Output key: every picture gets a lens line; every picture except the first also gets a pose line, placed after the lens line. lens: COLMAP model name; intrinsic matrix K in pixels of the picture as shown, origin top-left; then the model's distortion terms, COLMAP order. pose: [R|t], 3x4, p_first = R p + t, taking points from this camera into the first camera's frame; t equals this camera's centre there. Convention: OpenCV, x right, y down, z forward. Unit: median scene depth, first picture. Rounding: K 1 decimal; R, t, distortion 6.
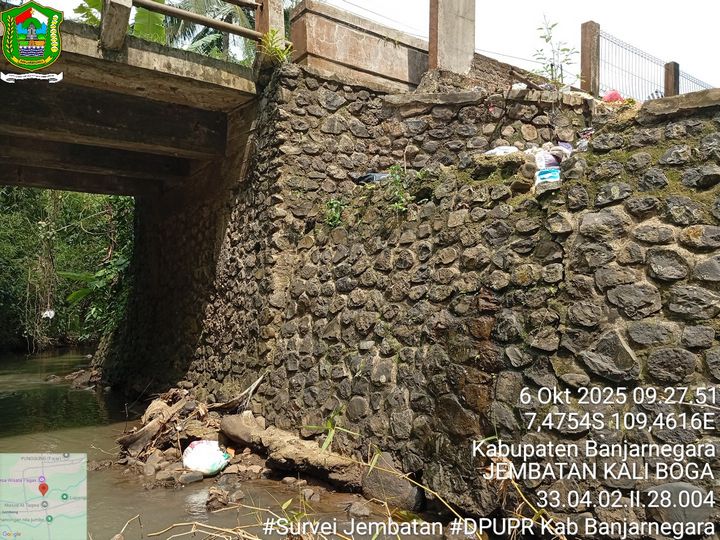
lens RADIAL K [[550.3, 0, 362.7], [0, 550.3, 273.0], [0, 0, 1]] dist [0.076840, -0.170354]
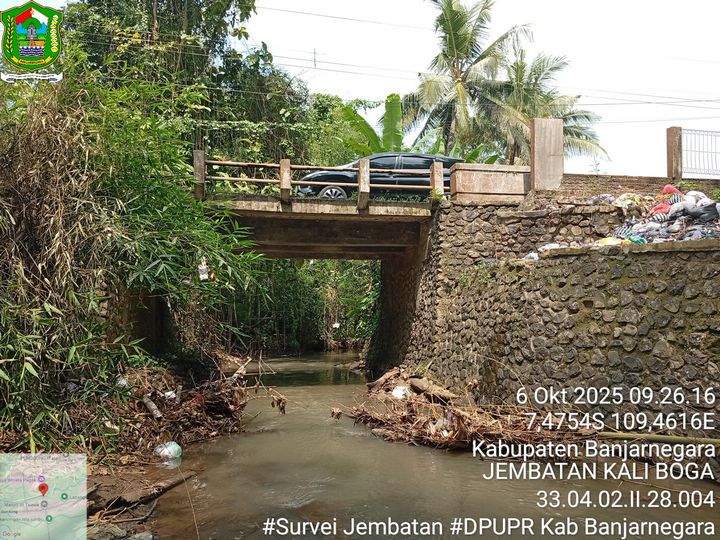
lens RADIAL K [[550.3, 0, 341.8], [0, 550.3, 285.1], [0, 0, 1]] dist [0.076840, -0.170354]
pose [[0.875687, -0.009975, -0.482777, 0.519913], [0.009903, 0.999947, -0.002698, -0.087908], [0.482778, -0.002418, 0.875739, -0.941855]]
